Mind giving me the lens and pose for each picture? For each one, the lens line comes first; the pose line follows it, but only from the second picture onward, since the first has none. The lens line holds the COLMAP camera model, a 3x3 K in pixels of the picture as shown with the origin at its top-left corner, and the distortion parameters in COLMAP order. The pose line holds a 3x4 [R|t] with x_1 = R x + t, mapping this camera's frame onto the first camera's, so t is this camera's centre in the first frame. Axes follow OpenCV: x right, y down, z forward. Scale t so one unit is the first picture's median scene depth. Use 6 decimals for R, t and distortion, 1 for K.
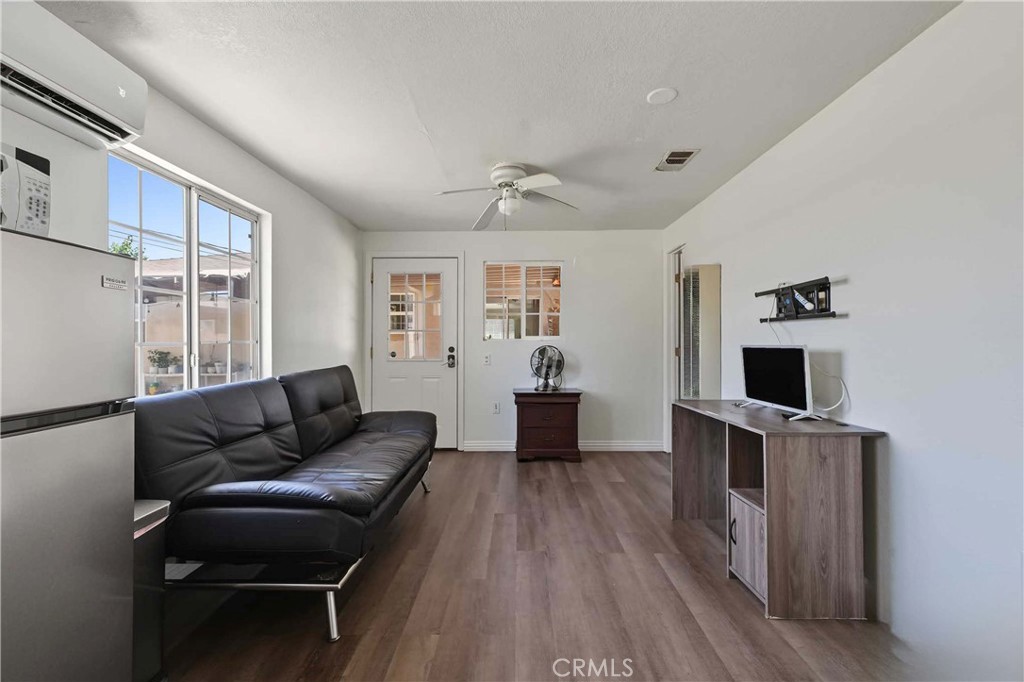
lens RADIAL K [[450.1, 0, 504.7], [0, 450.1, 340.8], [0, 0, 1]] dist [0.004198, 0.001211]
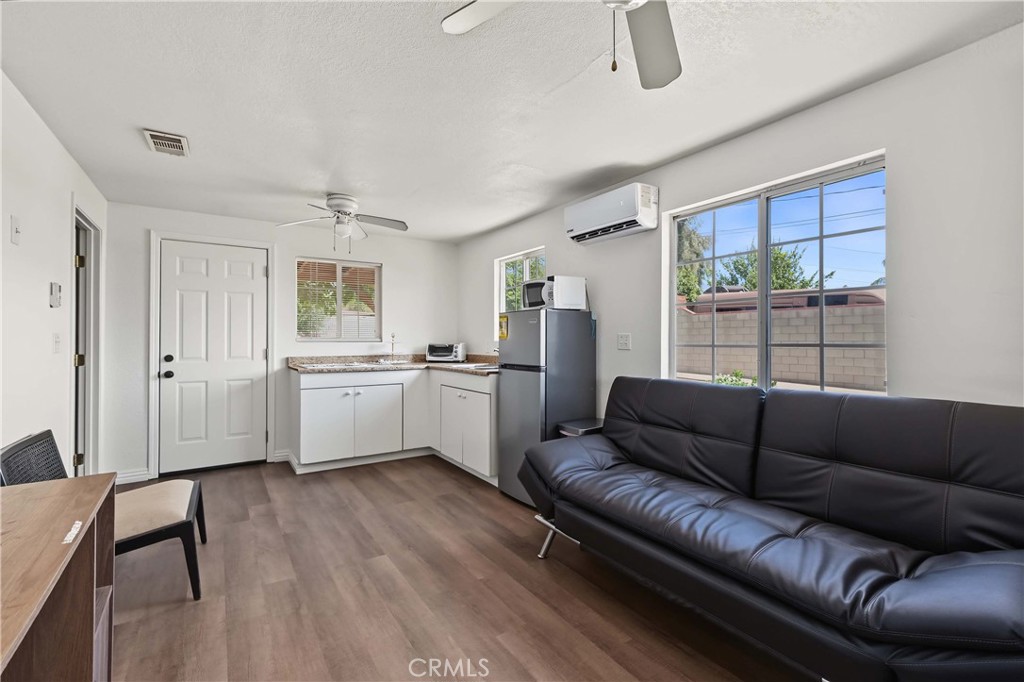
lens RADIAL K [[450.1, 0, 514.2], [0, 450.1, 339.6], [0, 0, 1]] dist [0.004198, 0.001211]
pose [[-0.817526, 0.001374, -0.575891, 0.454048], [-0.000641, 0.999994, 0.003296, -0.016378], [0.575892, 0.003063, -0.817520, 1.907708]]
